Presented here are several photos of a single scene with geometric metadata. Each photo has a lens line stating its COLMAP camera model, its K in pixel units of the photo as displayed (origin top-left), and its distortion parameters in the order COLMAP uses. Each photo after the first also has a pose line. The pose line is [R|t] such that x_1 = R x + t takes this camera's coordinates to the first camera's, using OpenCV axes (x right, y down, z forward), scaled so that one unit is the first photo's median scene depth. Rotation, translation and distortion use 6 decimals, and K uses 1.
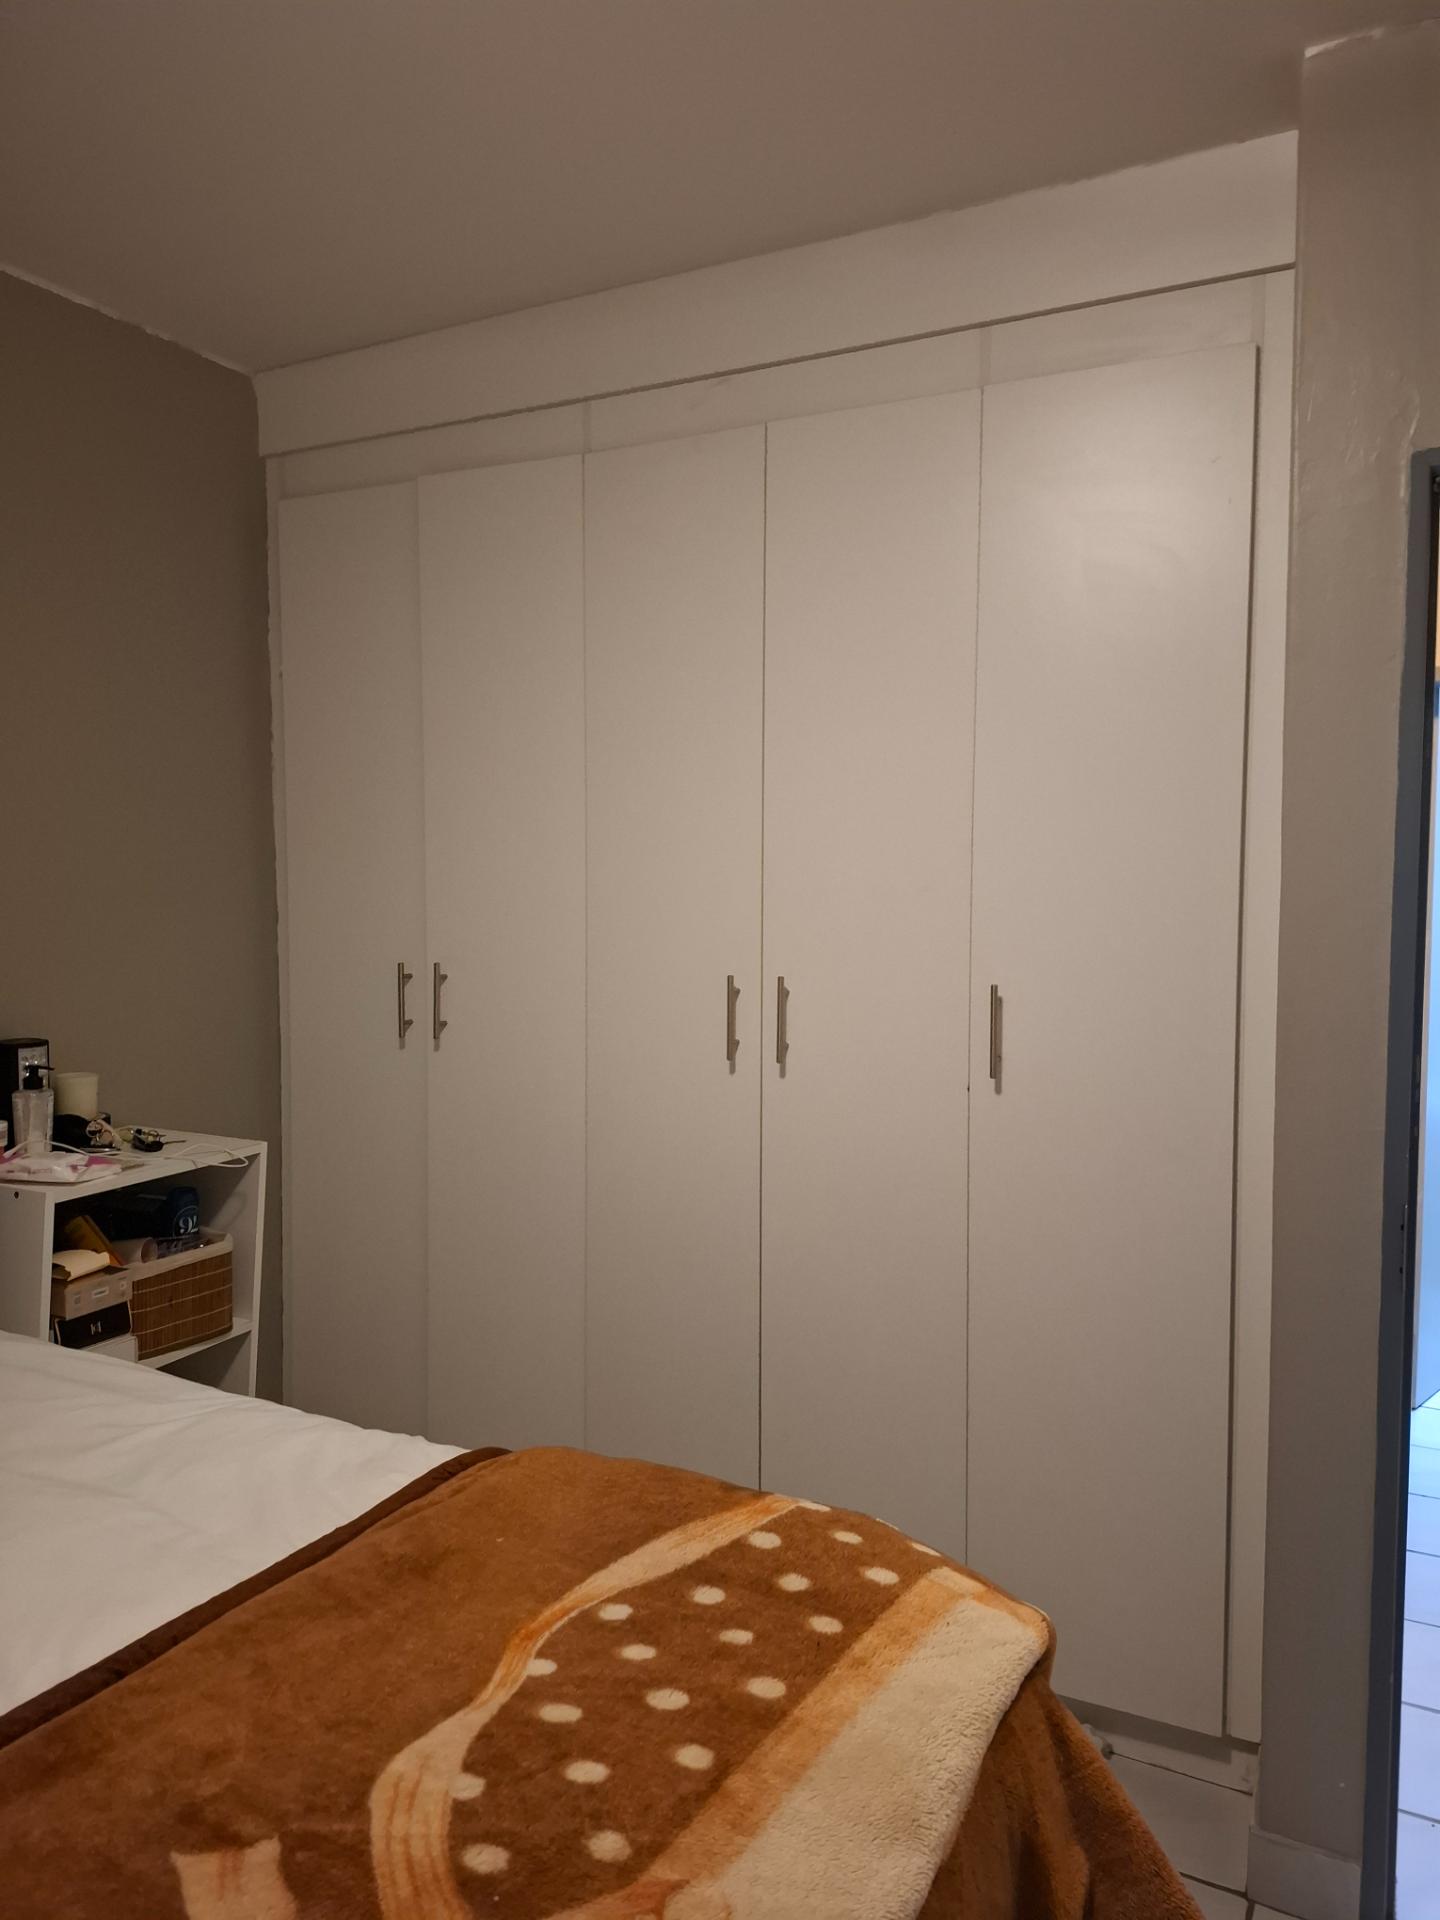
lens RADIAL K [[1349.6, 0, 715.2], [0, 1349.6, 953.9], [0, 0, 1]] dist [0.079694, -0.066383]
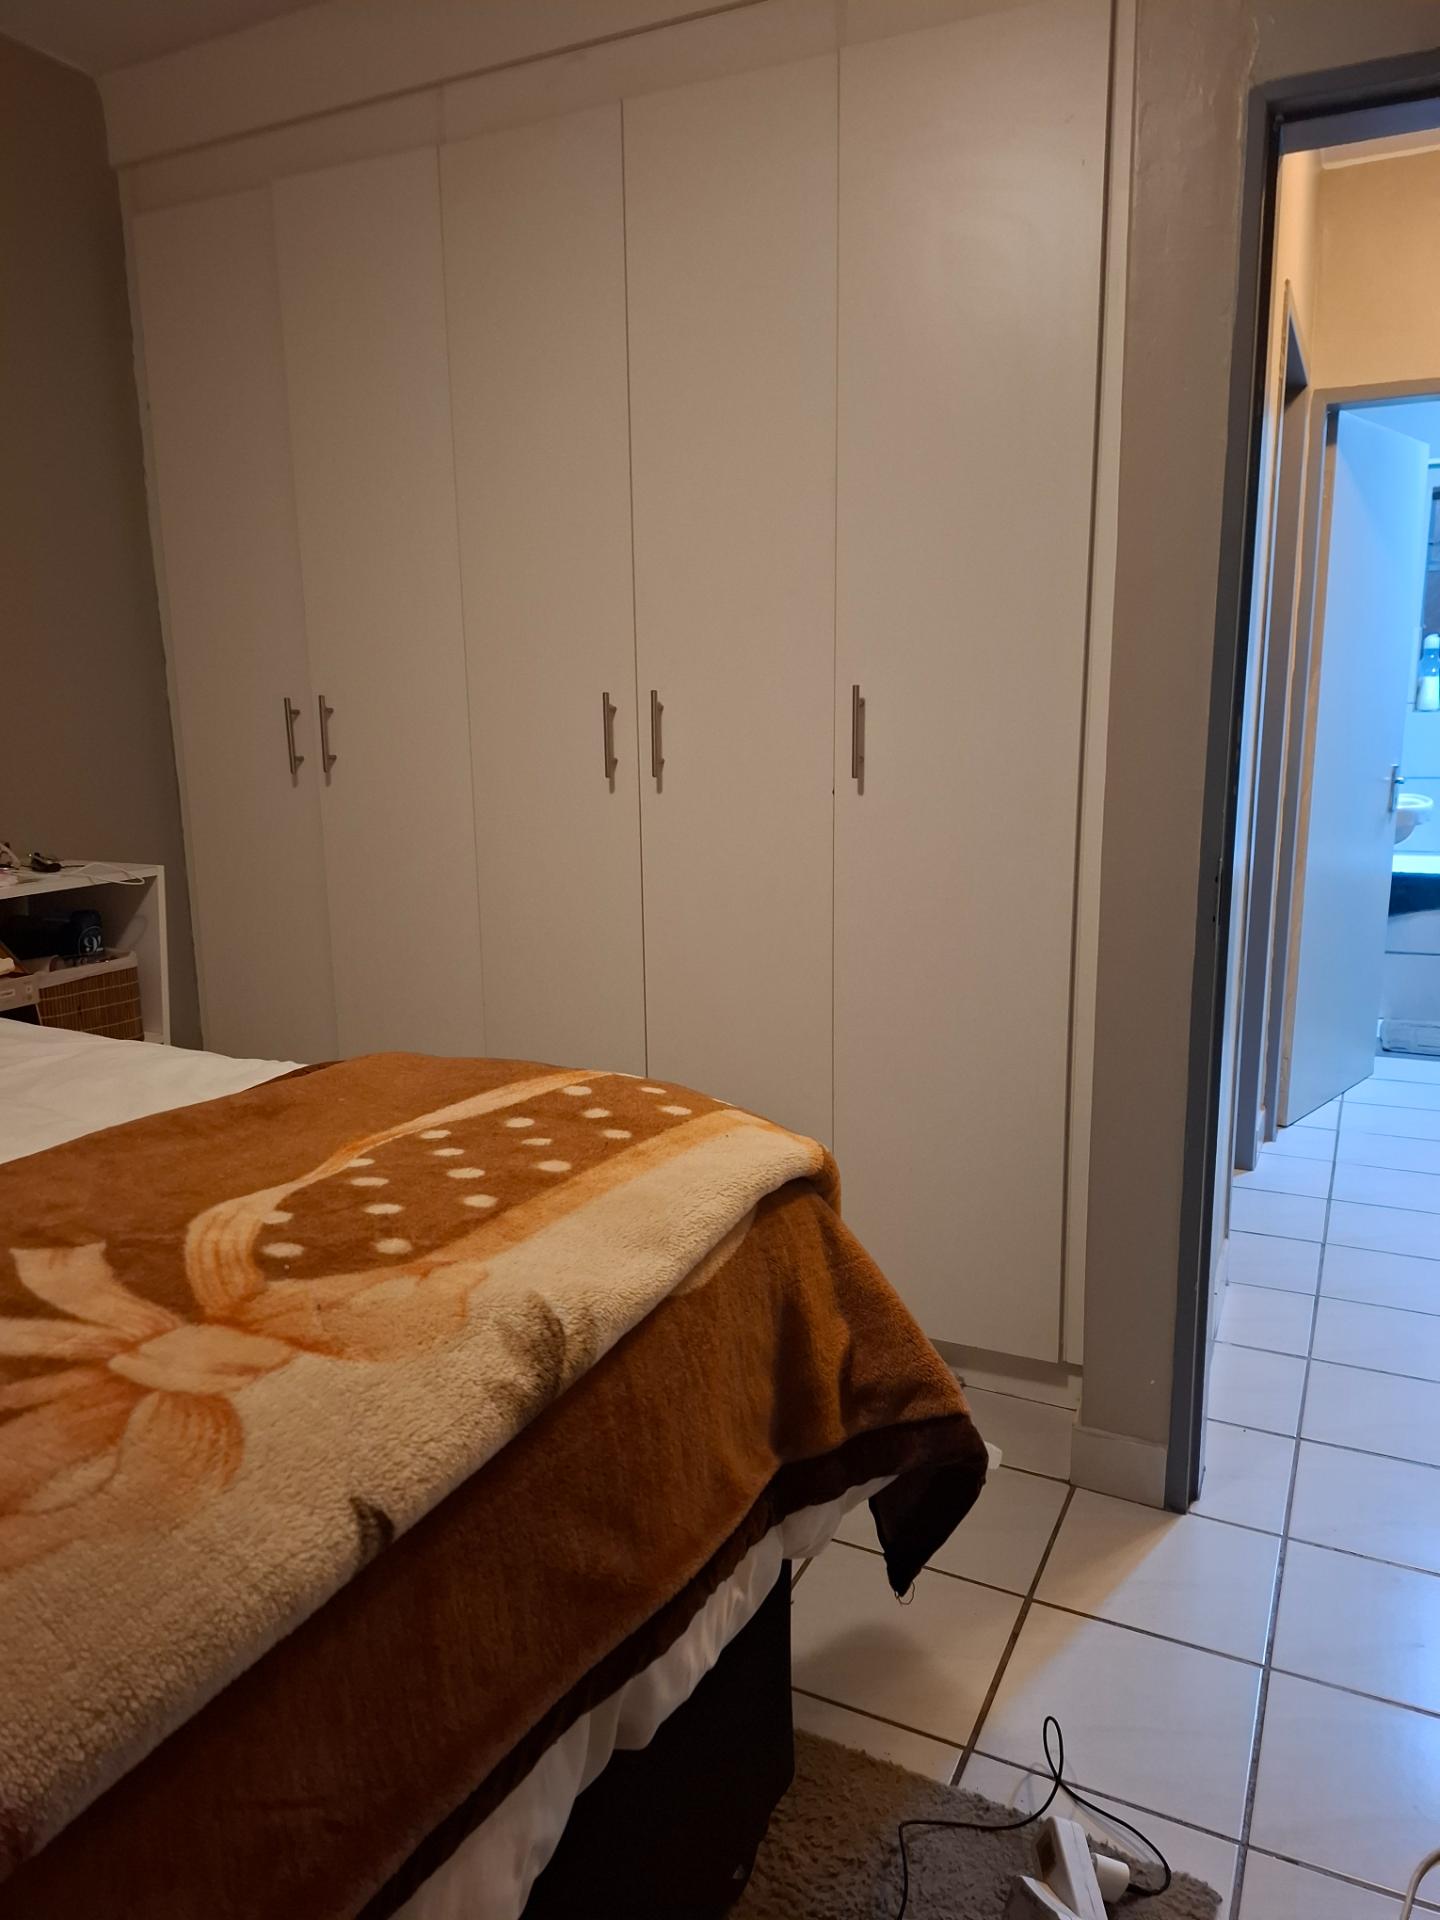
lens RADIAL K [[1342.3, 0, 692.6], [0, 1342.3, 976.8], [0, 0, 1]] dist [0.076040, -0.063934]
pose [[0.999607, -0.024877, 0.012917, 0.117145], [0.022907, 0.990575, 0.135045, 0.185786], [-0.016155, -0.134696, 0.990755, -0.081755]]
